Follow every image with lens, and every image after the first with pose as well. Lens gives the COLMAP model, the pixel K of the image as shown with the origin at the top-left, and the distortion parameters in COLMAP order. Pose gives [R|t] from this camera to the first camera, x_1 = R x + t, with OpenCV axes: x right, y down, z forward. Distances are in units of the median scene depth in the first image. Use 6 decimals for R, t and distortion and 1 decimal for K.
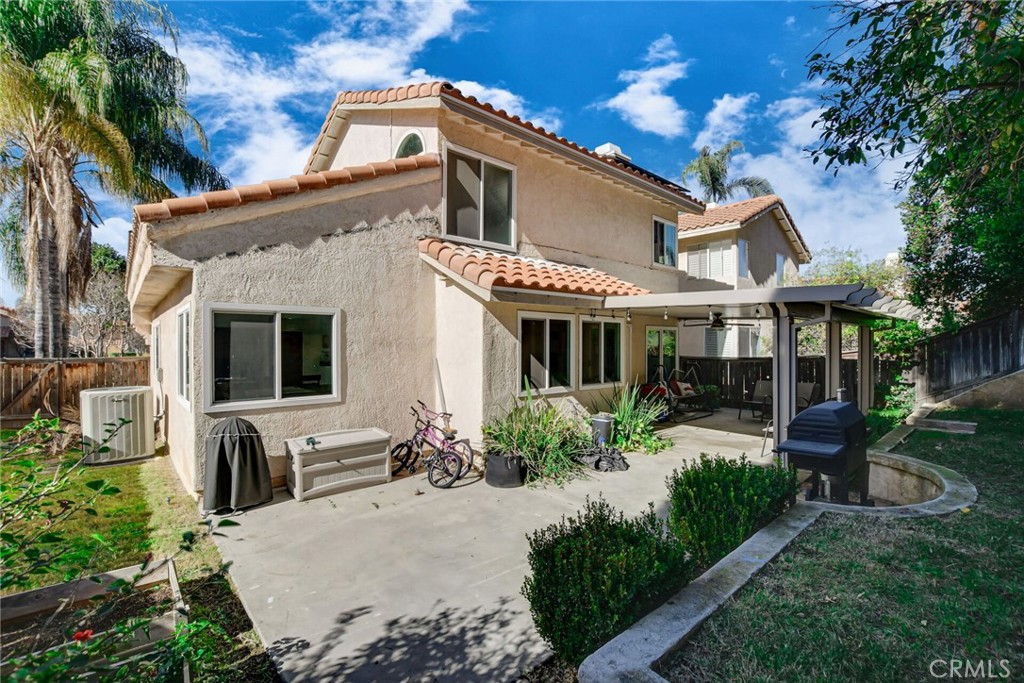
lens RADIAL K [[451.9, 0, 508.3], [0, 451.9, 343.8], [0, 0, 1]] dist [-0.021794, 0.002405]
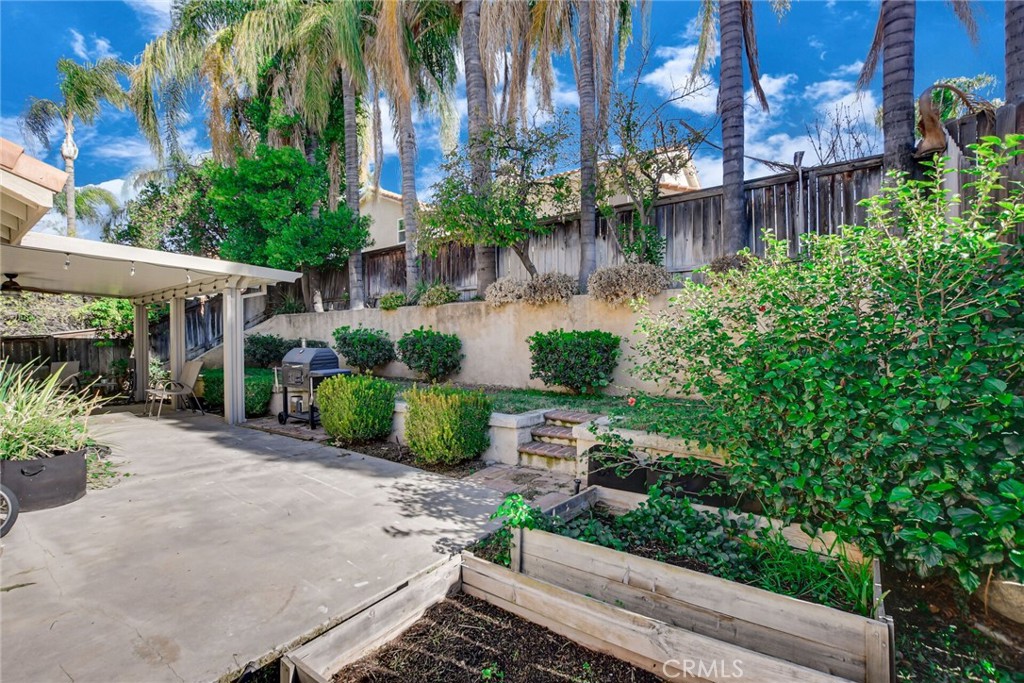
lens RADIAL K [[451.9, 0, 514.0], [0, 451.9, 342.6], [0, 0, 1]] dist [-0.021794, 0.002405]
pose [[-0.224128, 0.000545, 0.974560, -1.451995], [0.013641, 0.999904, 0.002577, 0.191677], [-0.974464, 0.013871, -0.224114, 1.007513]]
